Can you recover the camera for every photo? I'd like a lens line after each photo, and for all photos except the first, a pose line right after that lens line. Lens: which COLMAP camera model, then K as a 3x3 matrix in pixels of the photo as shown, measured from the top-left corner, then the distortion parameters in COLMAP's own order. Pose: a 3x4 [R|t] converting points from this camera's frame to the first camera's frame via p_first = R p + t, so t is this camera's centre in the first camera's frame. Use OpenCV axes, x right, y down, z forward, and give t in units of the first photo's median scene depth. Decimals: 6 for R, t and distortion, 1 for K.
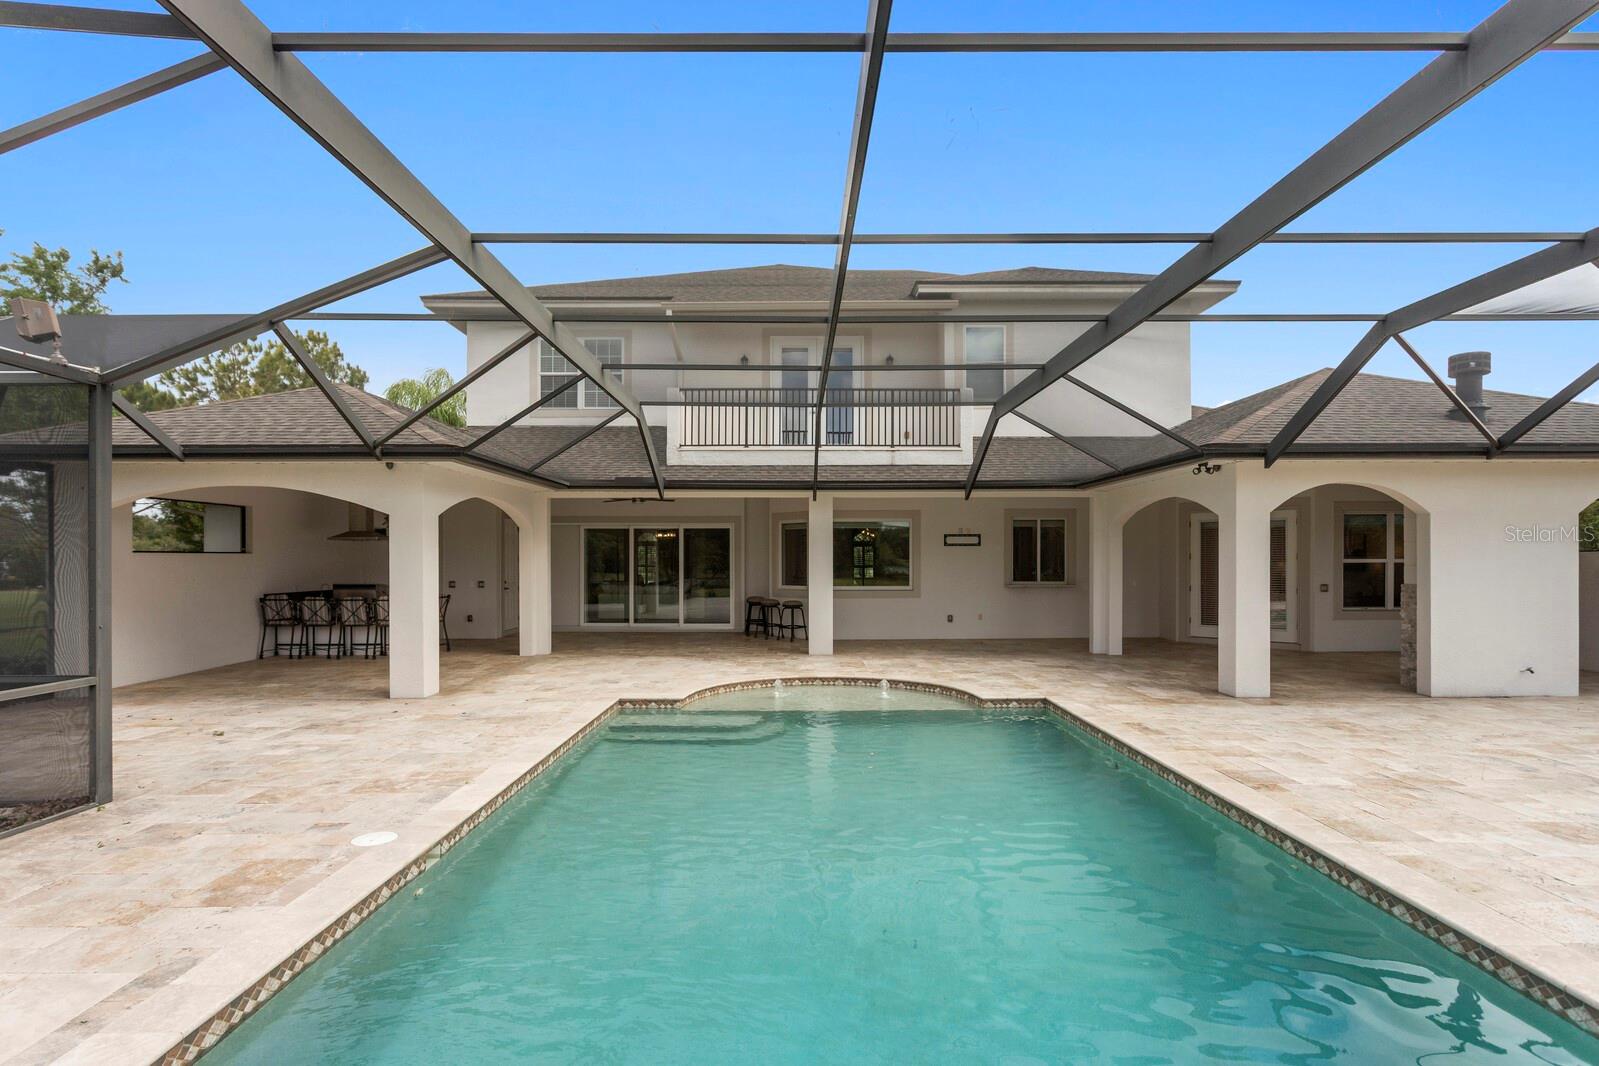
lens RADIAL K [[786.4, 0, 792.2], [0, 786.4, 535.3], [0, 0, 1]] dist [-0.004087, 0.000400]
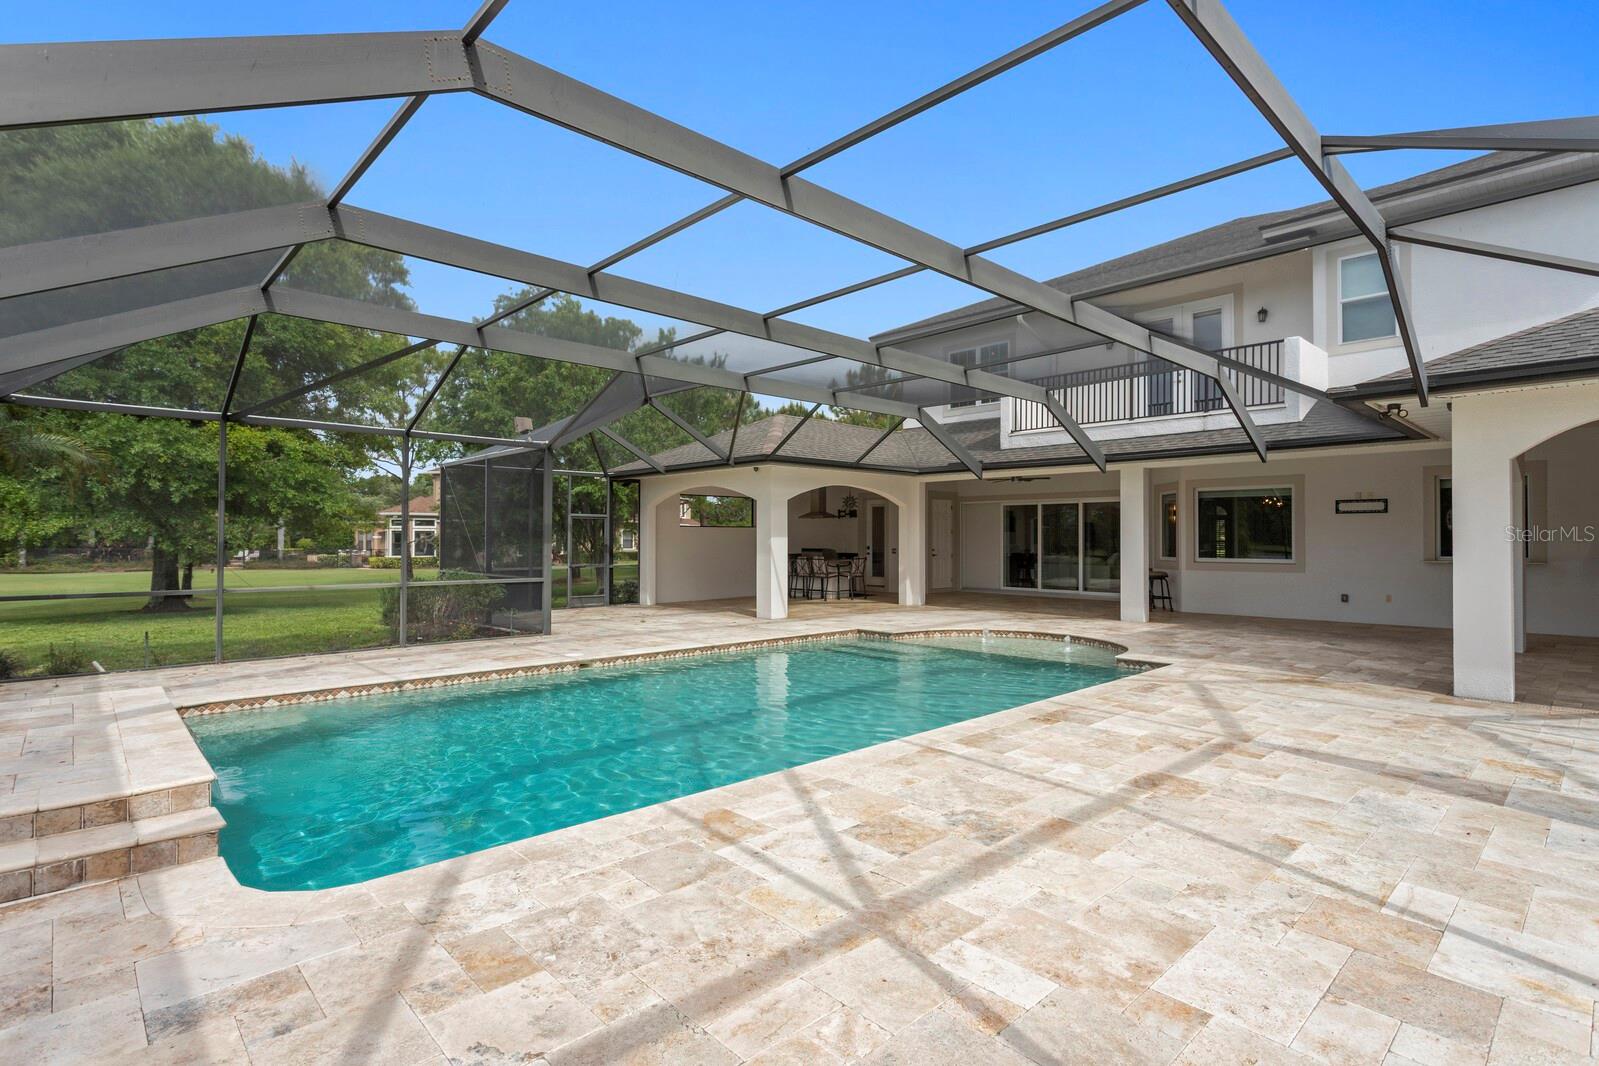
lens RADIAL K [[786.4, 0, 792.2], [0, 786.4, 535.3], [0, 0, 1]] dist [-0.004087, 0.000400]
pose [[0.709405, 0.001018, -0.704801, 0.438333], [0.020638, 0.999540, 0.022216, 0.006480], [0.704499, -0.030306, 0.709057, -0.040518]]
